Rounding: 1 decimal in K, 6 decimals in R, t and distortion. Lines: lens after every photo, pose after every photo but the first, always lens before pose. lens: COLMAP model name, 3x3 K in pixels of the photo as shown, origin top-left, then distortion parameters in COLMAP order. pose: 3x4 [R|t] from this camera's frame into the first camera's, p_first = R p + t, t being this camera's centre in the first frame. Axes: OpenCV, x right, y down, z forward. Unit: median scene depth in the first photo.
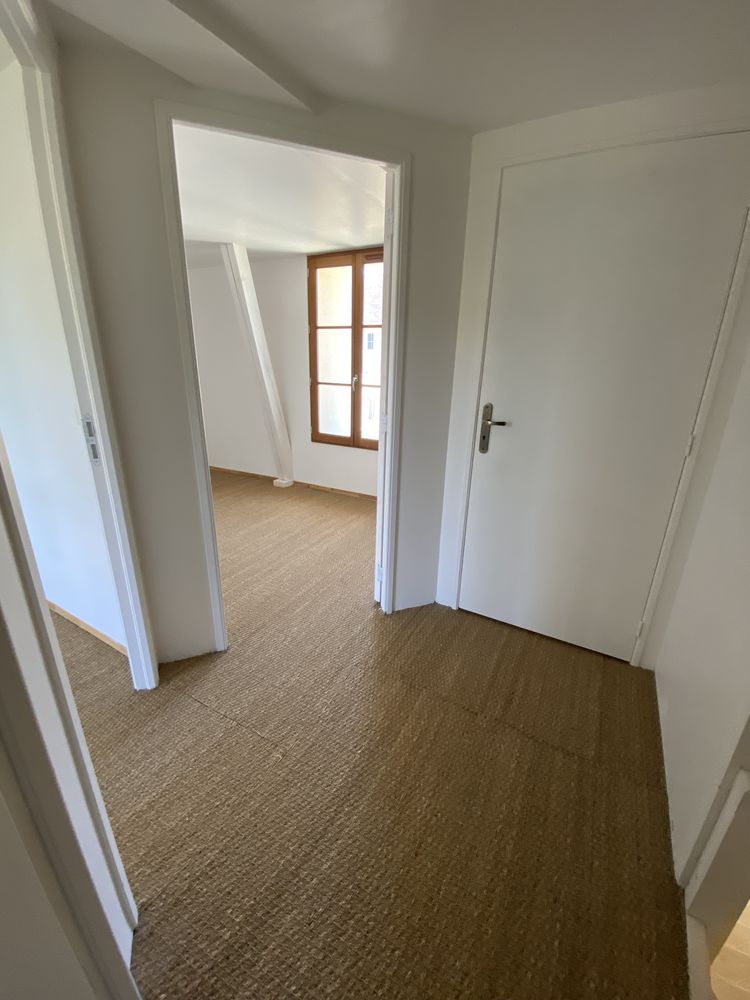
lens RADIAL K [[414.1, 0, 381.8], [0, 414.1, 504.6], [0, 0, 1]] dist [0.052606, -0.000171]
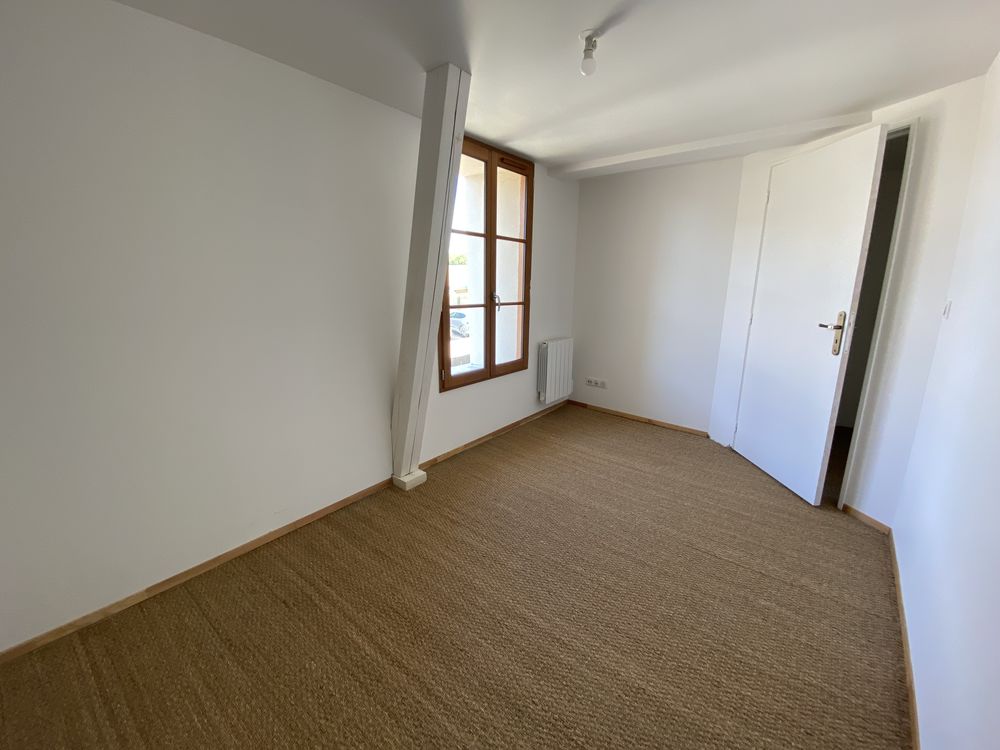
lens RADIAL K [[414.1, 0, 497.9], [0, 414.1, 372.2], [0, 0, 1]] dist [0.052606, -0.000171]
pose [[0.175118, -0.241684, 0.954423, -0.854560], [0.310060, 0.933613, 0.179525, -0.299243], [-0.934450, 0.264490, 0.238429, 0.813363]]
